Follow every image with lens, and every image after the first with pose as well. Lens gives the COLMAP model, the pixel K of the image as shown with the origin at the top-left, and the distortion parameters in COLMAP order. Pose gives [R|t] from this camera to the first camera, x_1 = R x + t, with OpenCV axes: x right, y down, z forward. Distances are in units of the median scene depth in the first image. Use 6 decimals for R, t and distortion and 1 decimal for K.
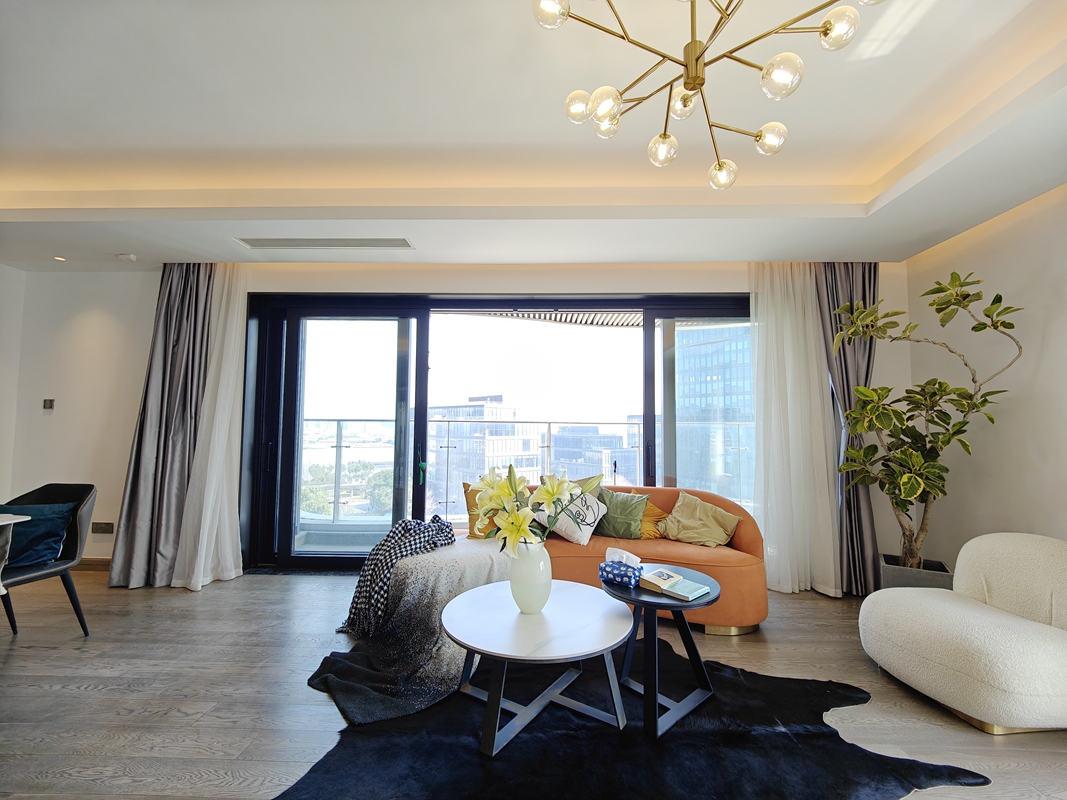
lens RADIAL K [[464.8, 0, 536.7], [0, 464.8, 398.9], [0, 0, 1]] dist [0.020057, -0.013768]
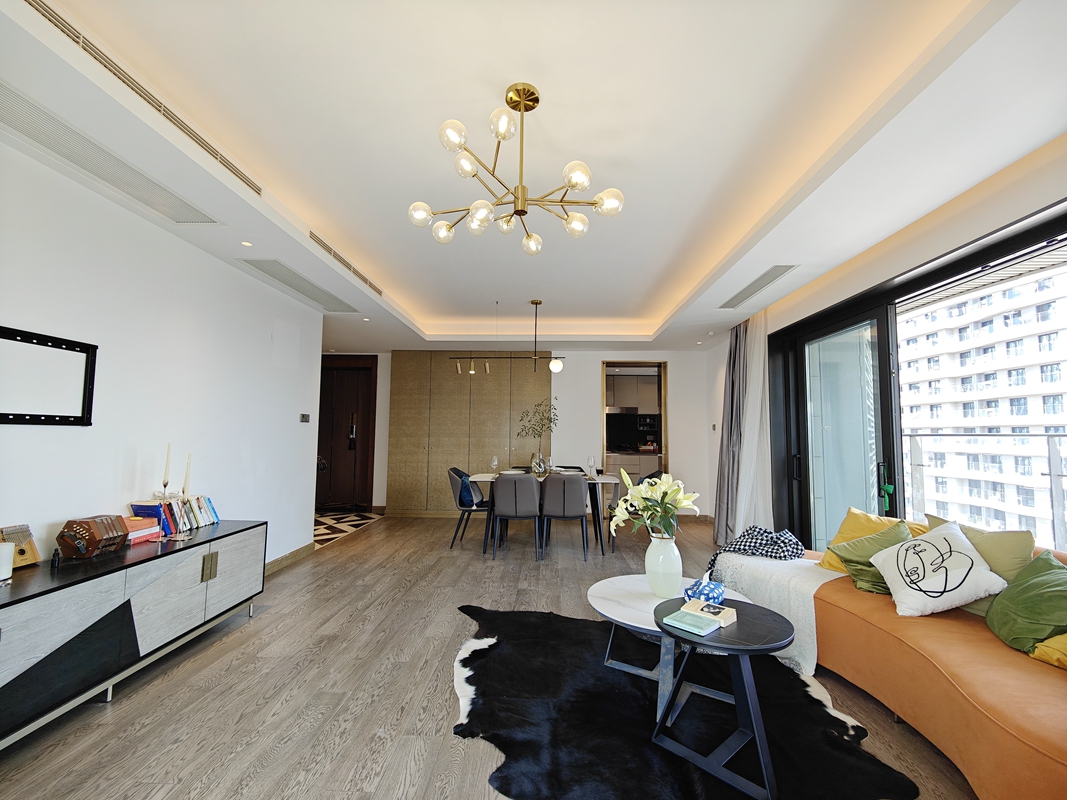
lens RADIAL K [[464.8, 0, 536.7], [0, 464.8, 398.9], [0, 0, 1]] dist [0.020057, -0.013768]
pose [[-0.001530, -0.082927, -0.996554, 0.623880], [0.059077, 0.994808, -0.082873, 0.013780], [0.998252, -0.059001, 0.003377, 0.356291]]
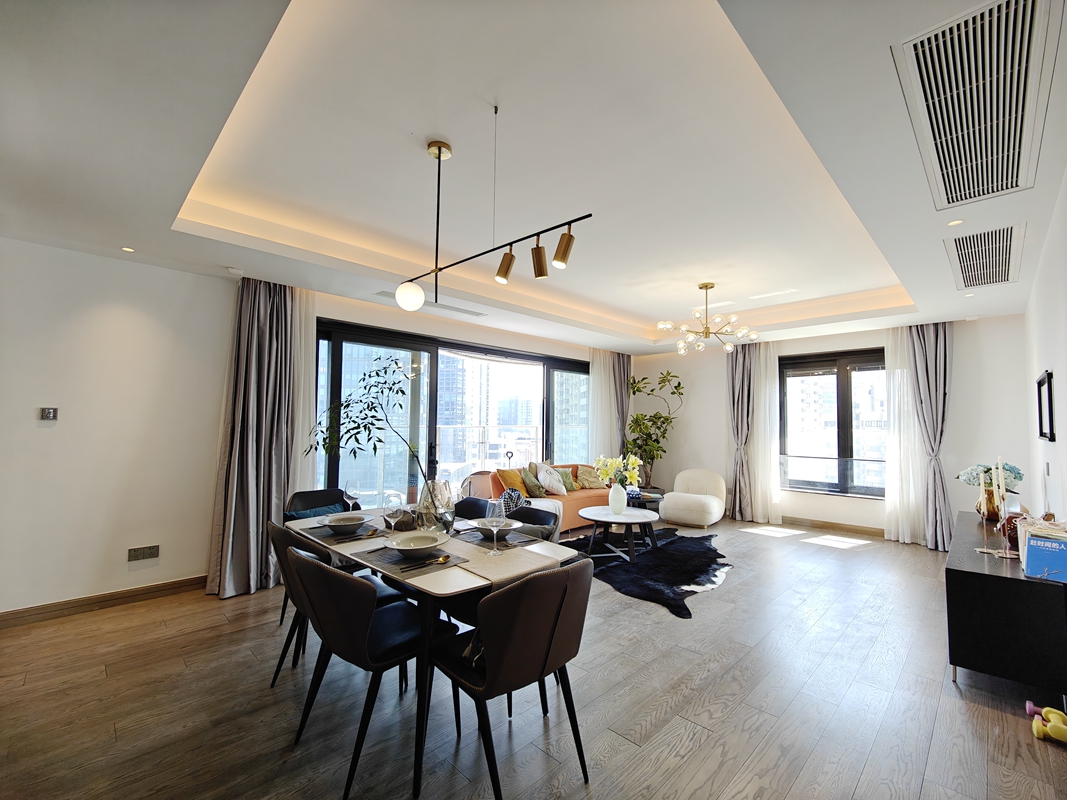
lens RADIAL K [[464.8, 0, 536.7], [0, 464.8, 398.9], [0, 0, 1]] dist [0.020057, -0.013768]
pose [[0.681564, 0.035993, 0.730873, -1.057952], [-0.054452, 0.998515, 0.001605, -0.061117], [-0.729730, -0.040892, 0.682512, -0.155236]]
